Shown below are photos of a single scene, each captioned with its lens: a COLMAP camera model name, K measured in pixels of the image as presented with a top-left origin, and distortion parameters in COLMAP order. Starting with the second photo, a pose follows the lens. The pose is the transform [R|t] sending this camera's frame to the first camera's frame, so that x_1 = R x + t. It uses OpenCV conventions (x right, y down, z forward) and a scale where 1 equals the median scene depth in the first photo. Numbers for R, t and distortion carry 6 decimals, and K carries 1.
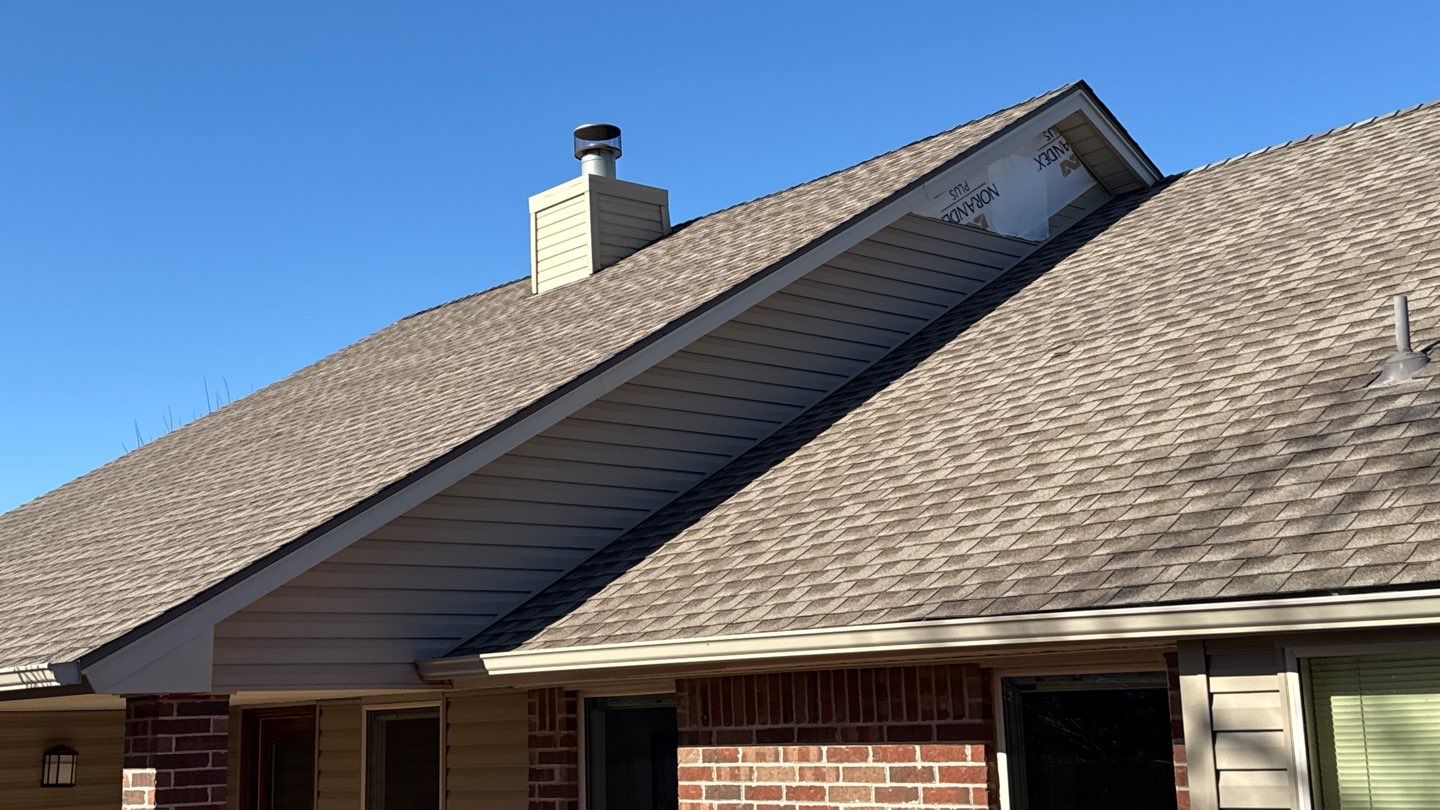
lens RADIAL K [[1774.5, 0, 720.0], [0, 1774.5, 405.0], [0, 0, 1]] dist [0.116717, -0.055855]
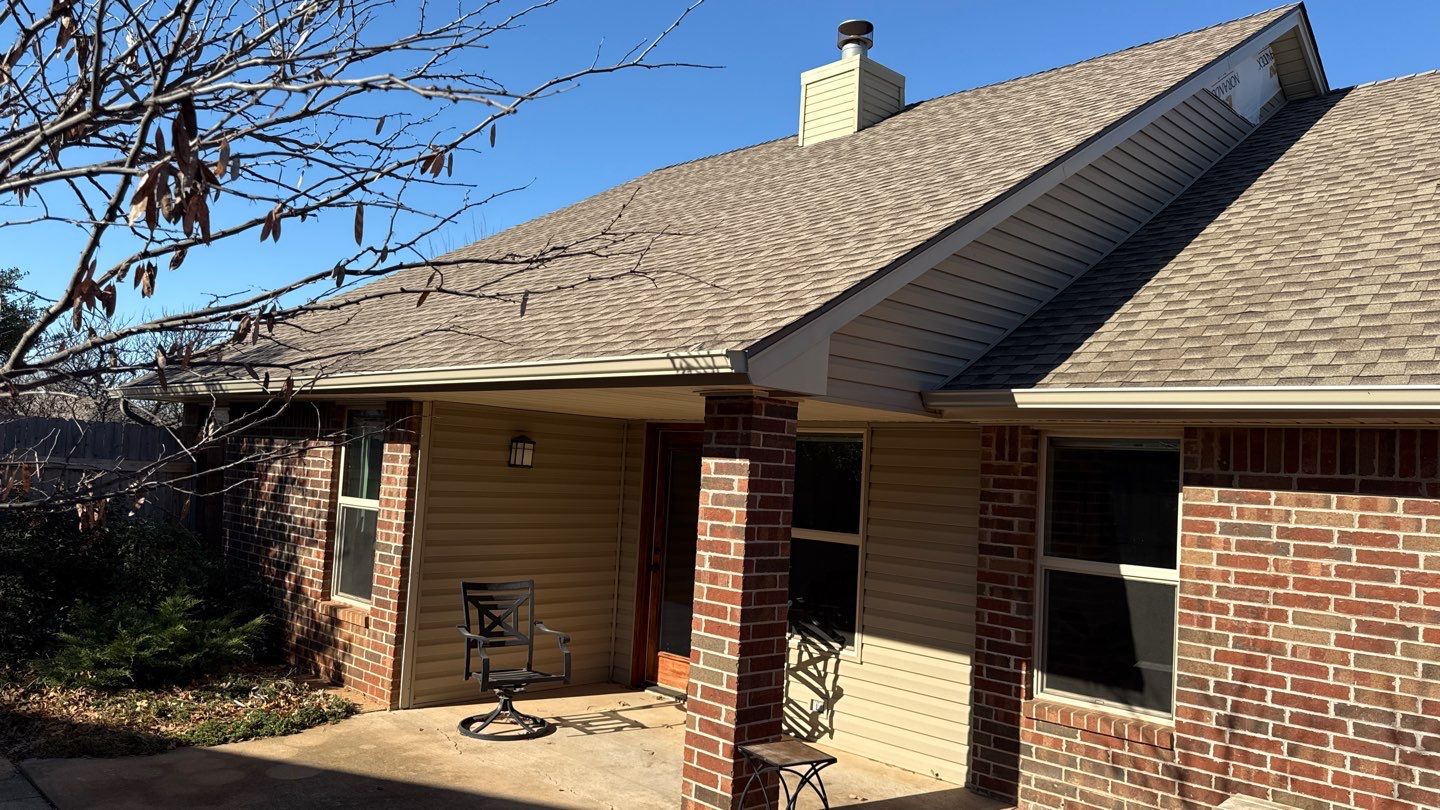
lens RADIAL K [[1037.9, 0, 718.9], [0, 1037.9, 411.4], [0, 0, 1]] dist [0.053367, -0.052749]
pose [[0.995030, 0.090402, 0.041752, -0.361524], [-0.094803, 0.988302, 0.119466, 0.097732], [-0.030463, -0.122831, 0.991960, 0.371665]]
